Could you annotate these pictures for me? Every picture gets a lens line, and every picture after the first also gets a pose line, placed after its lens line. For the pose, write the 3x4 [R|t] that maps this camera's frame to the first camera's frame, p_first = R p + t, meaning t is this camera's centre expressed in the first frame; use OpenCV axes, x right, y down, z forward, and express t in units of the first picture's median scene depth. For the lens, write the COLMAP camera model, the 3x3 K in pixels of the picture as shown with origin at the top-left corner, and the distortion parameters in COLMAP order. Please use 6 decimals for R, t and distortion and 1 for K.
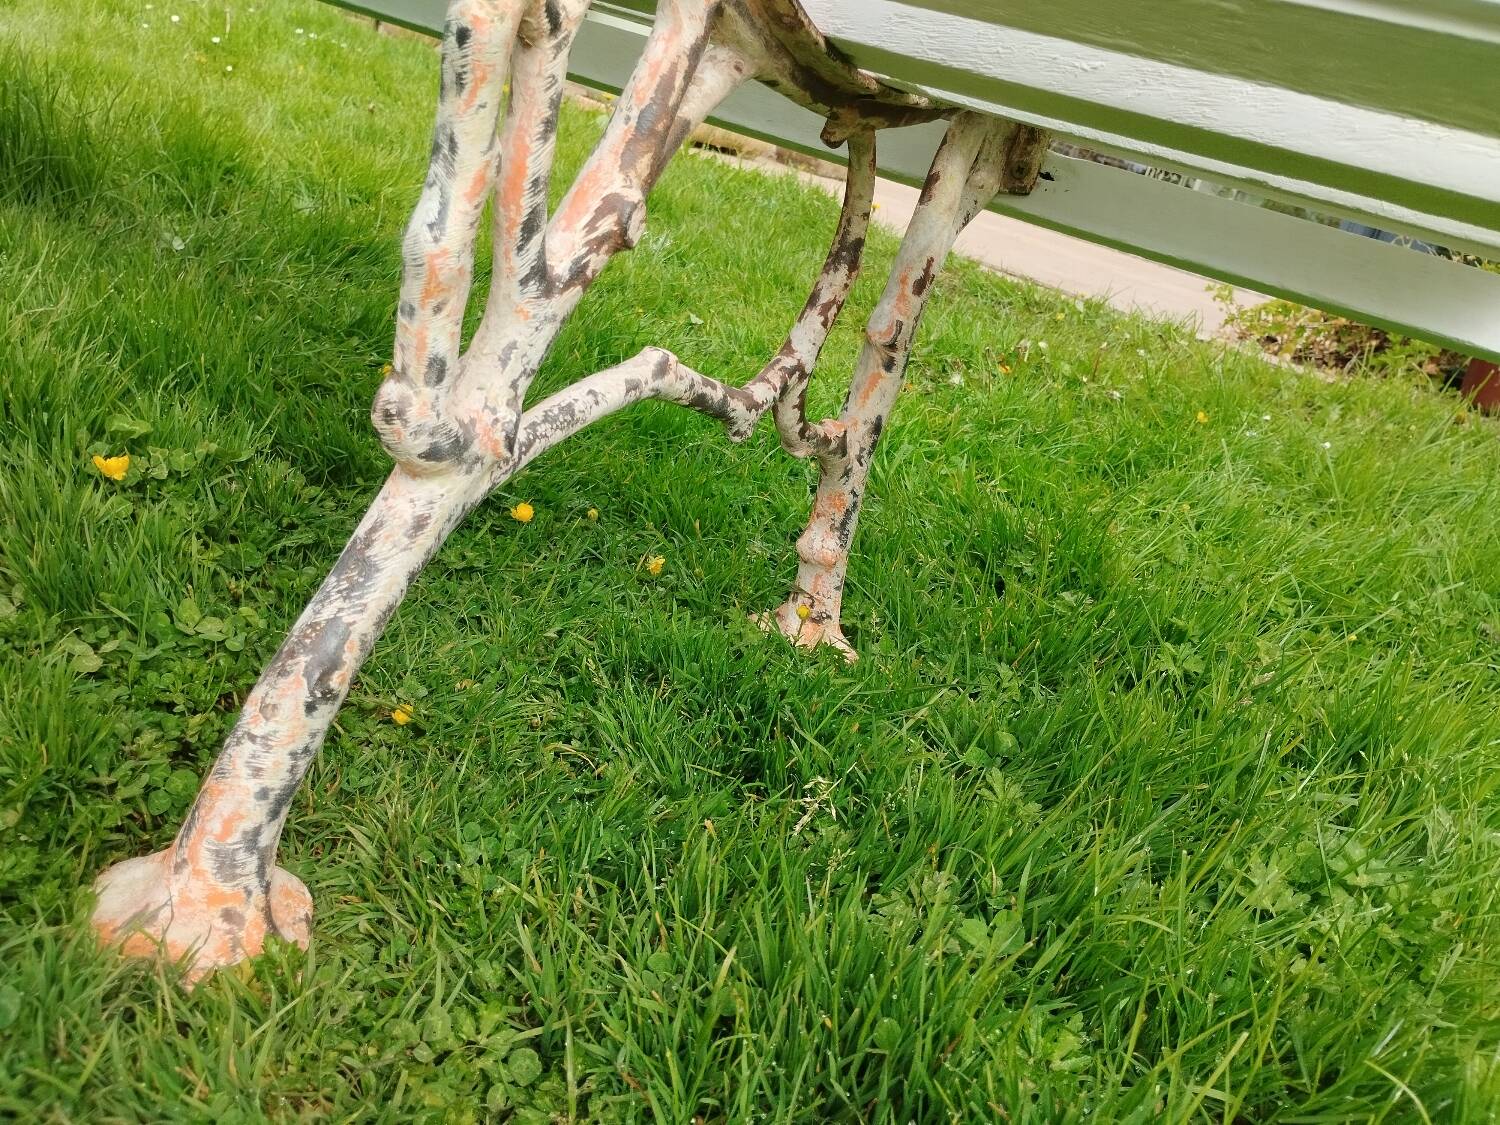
lens RADIAL K [[1270.6, 0, 750.0], [0, 1270.6, 562.5], [0, 0, 1]] dist [0.042417, -0.042527]
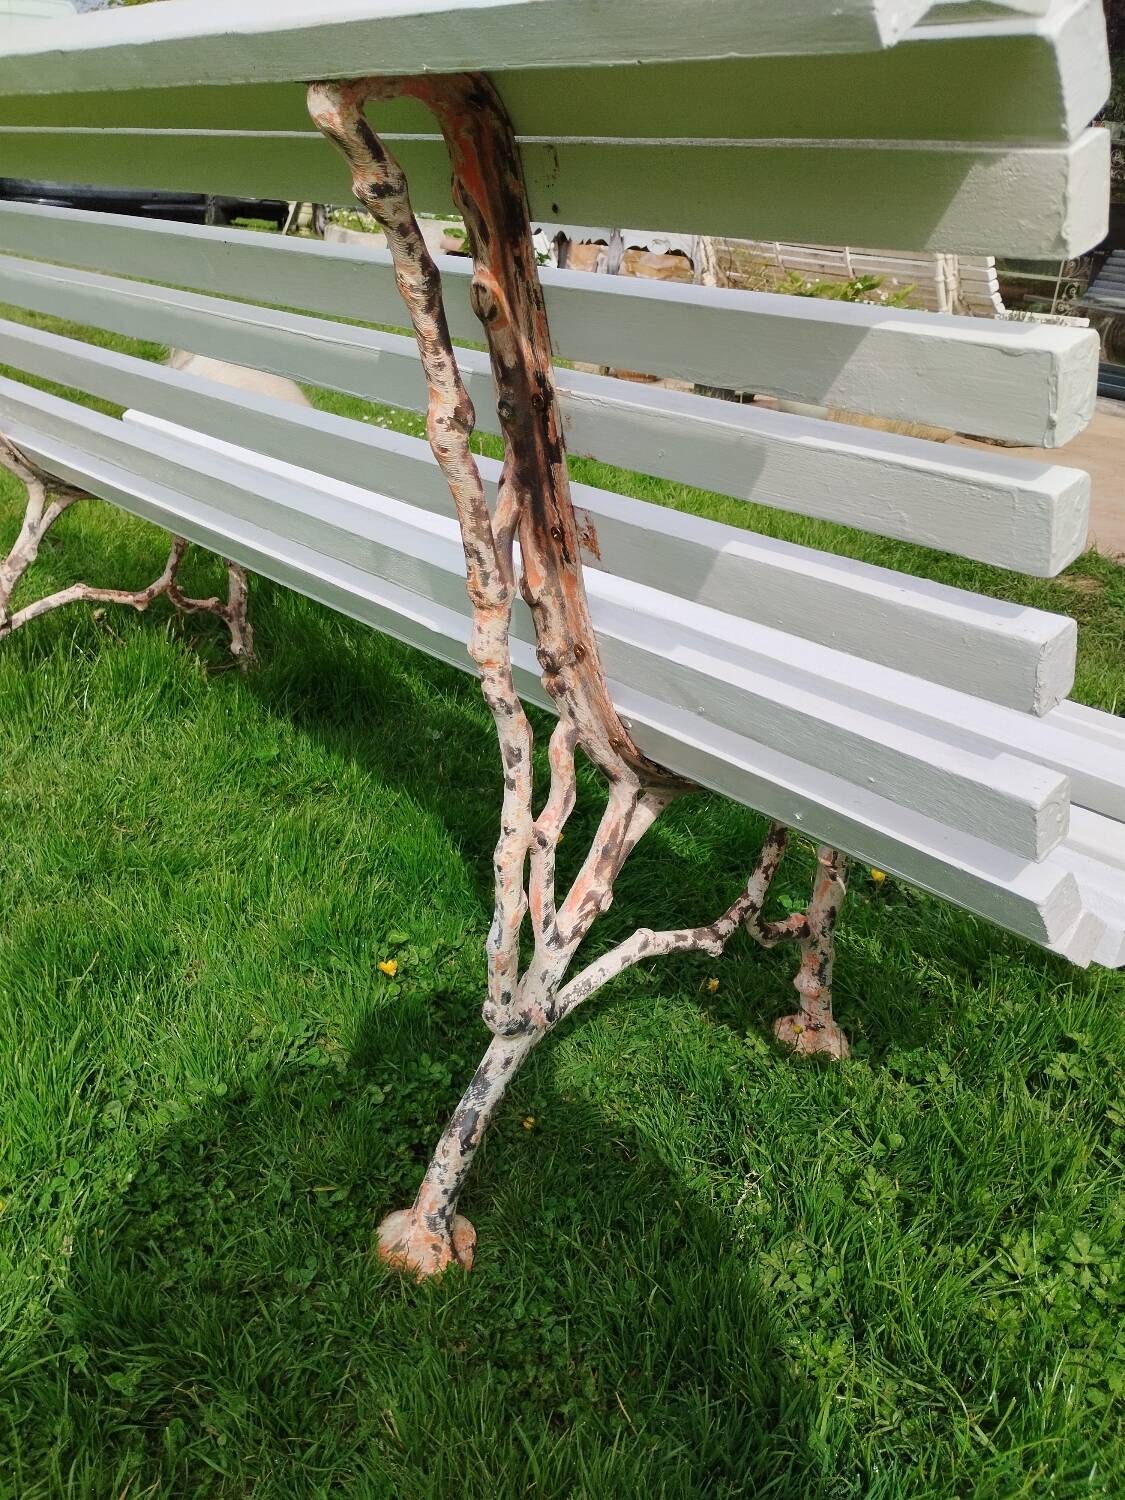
lens RADIAL K [[1284.8, 0, 576.3], [0, 1284.8, 736.1], [0, 0, 1]] dist [0.064766, -0.091463]
pose [[0.932999, -0.058121, -0.355153, 0.615661], [0.057951, 0.998257, -0.011127, -0.524110], [0.355181, -0.010200, 0.934742, -0.910729]]
